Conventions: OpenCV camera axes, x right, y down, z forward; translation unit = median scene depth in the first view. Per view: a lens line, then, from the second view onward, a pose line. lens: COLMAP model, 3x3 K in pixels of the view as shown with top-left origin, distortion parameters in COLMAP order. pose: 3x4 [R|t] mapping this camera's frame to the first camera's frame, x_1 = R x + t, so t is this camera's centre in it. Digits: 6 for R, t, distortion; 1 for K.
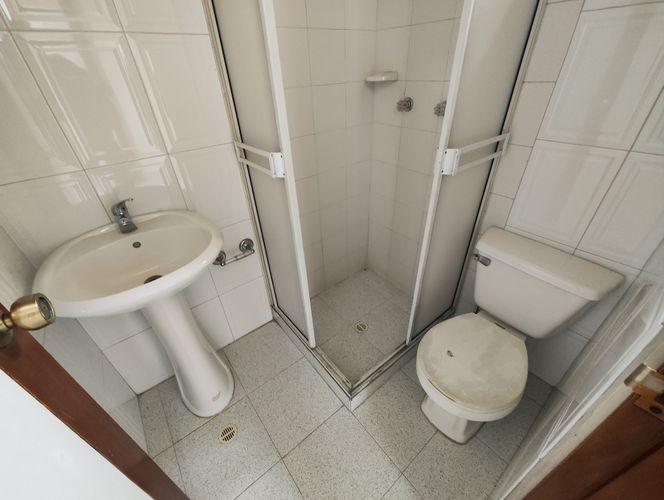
lens RADIAL K [[276.2, 0, 332.0], [0, 276.2, 250.0], [0, 0, 1]] dist [0.001782, 0.000251]
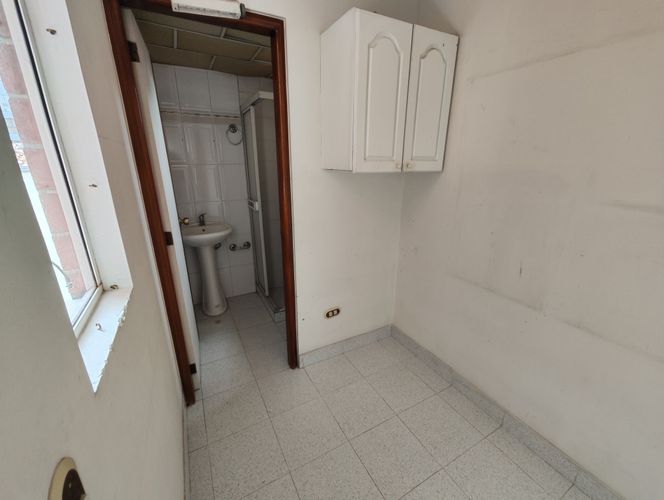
lens RADIAL K [[276.2, 0, 332.0], [0, 276.2, 250.0], [0, 0, 1]] dist [0.001782, 0.000251]
pose [[0.983272, 0.094286, -0.155840, 0.735041], [-0.132812, 0.956652, -0.259188, 0.530165], [0.124647, 0.275550, 0.953171, -1.037282]]
